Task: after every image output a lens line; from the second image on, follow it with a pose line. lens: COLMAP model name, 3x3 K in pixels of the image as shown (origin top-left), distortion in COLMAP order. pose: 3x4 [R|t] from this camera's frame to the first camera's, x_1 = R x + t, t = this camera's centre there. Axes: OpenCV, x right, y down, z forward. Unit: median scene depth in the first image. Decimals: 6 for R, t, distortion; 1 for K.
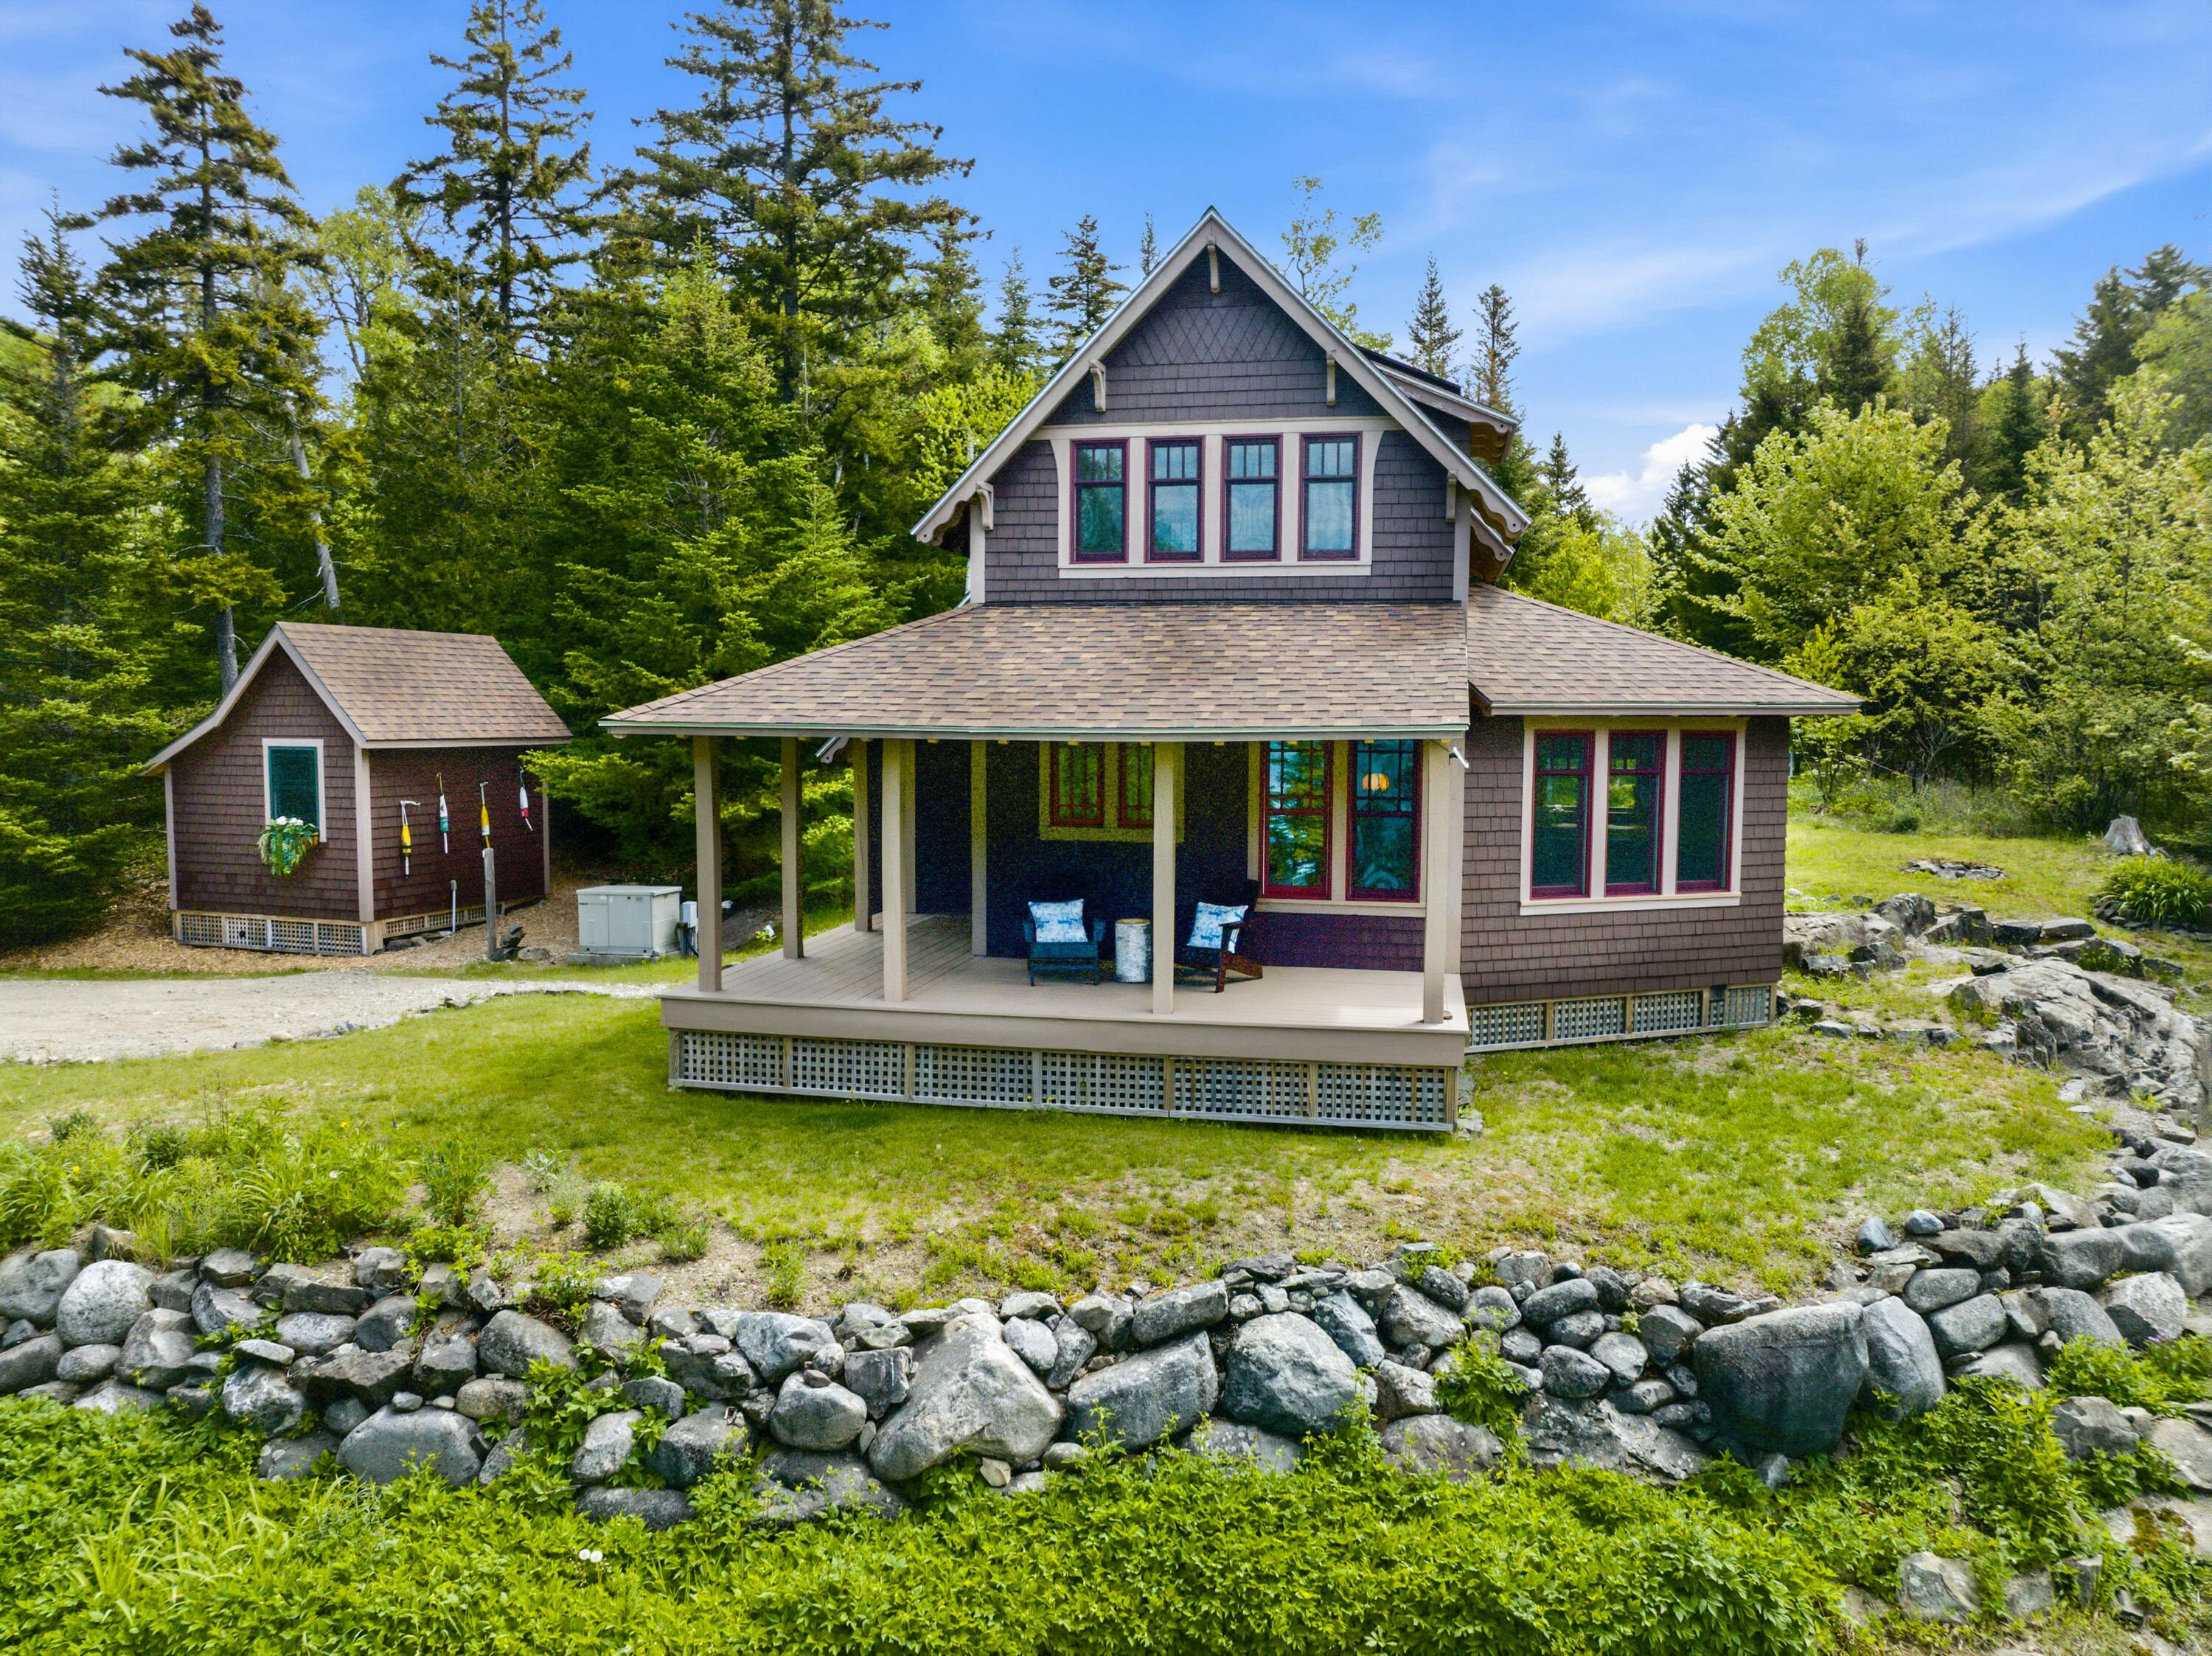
lens RADIAL K [[1556.6, 0, 1093.0], [0, 1556.6, 823.1], [0, 0, 1]] dist [-0.034209, 0.023331]
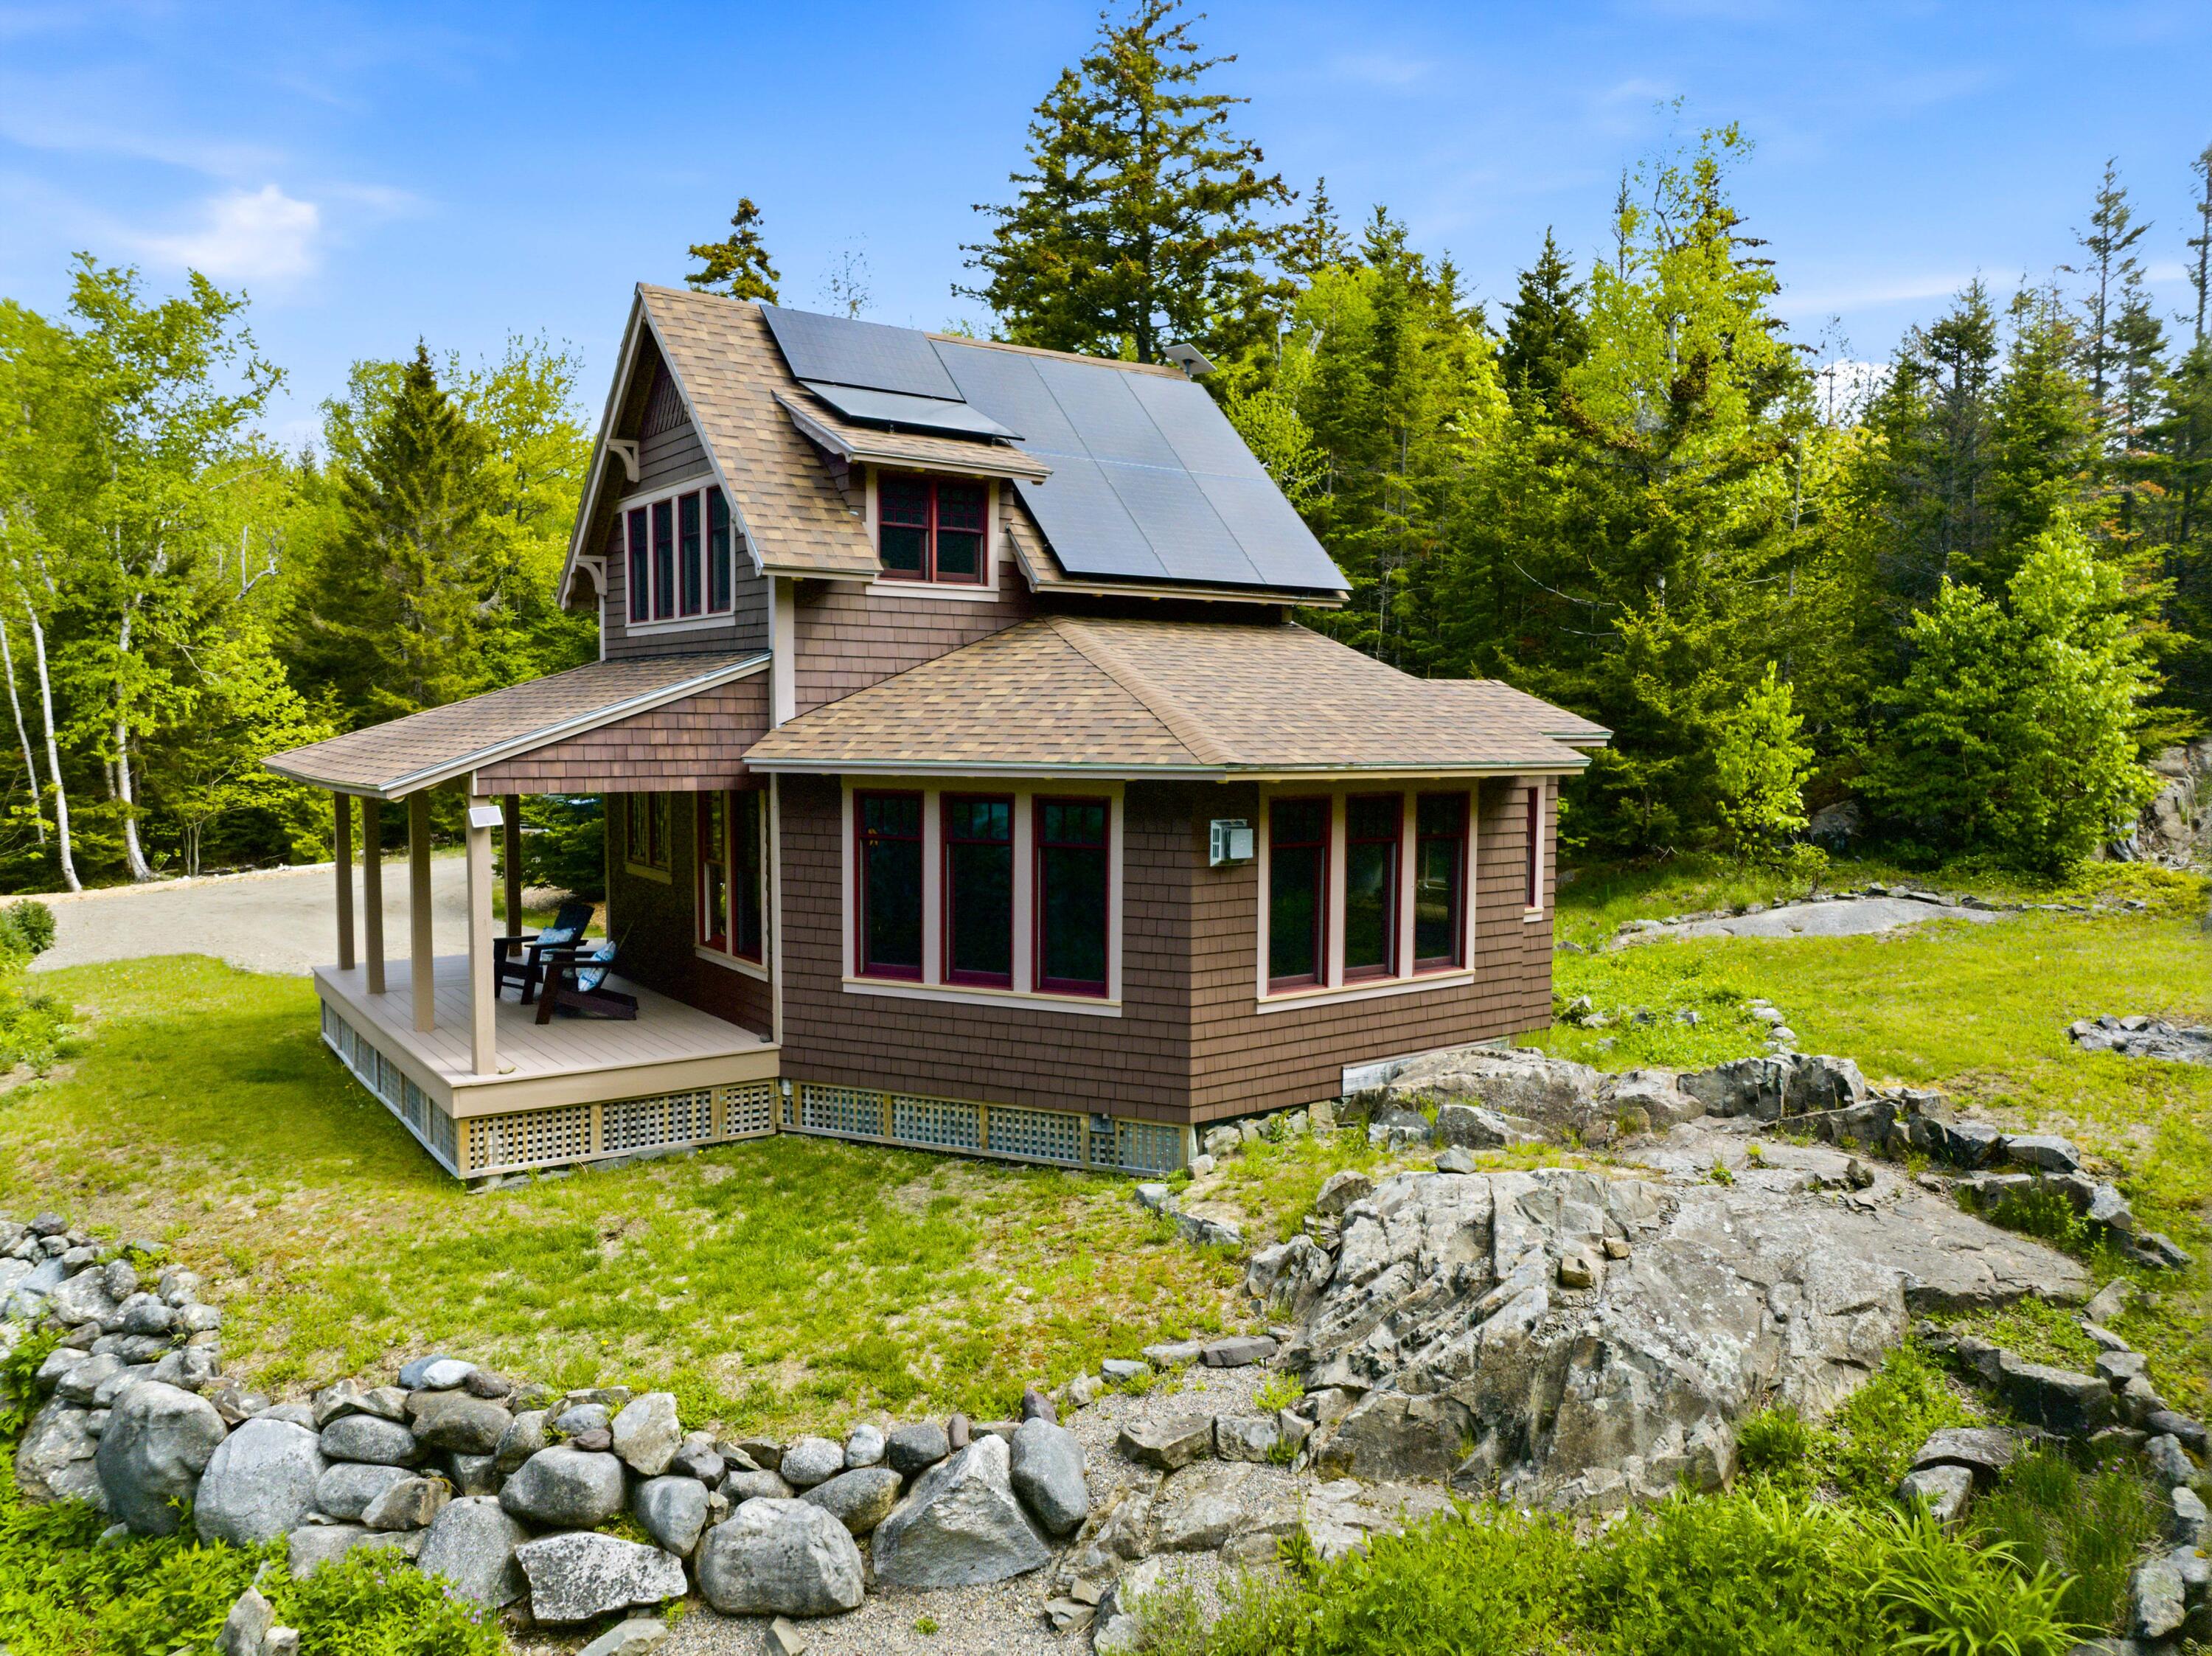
lens RADIAL K [[1556.6, 0, 1089.6], [0, 1556.6, 831.6], [0, 0, 1]] dist [-0.034209, 0.023331]
pose [[0.735601, 0.054029, -0.675257, 0.763530], [-0.057162, 0.998210, 0.017599, -0.045067], [0.674999, 0.025653, 0.737372, 0.327534]]
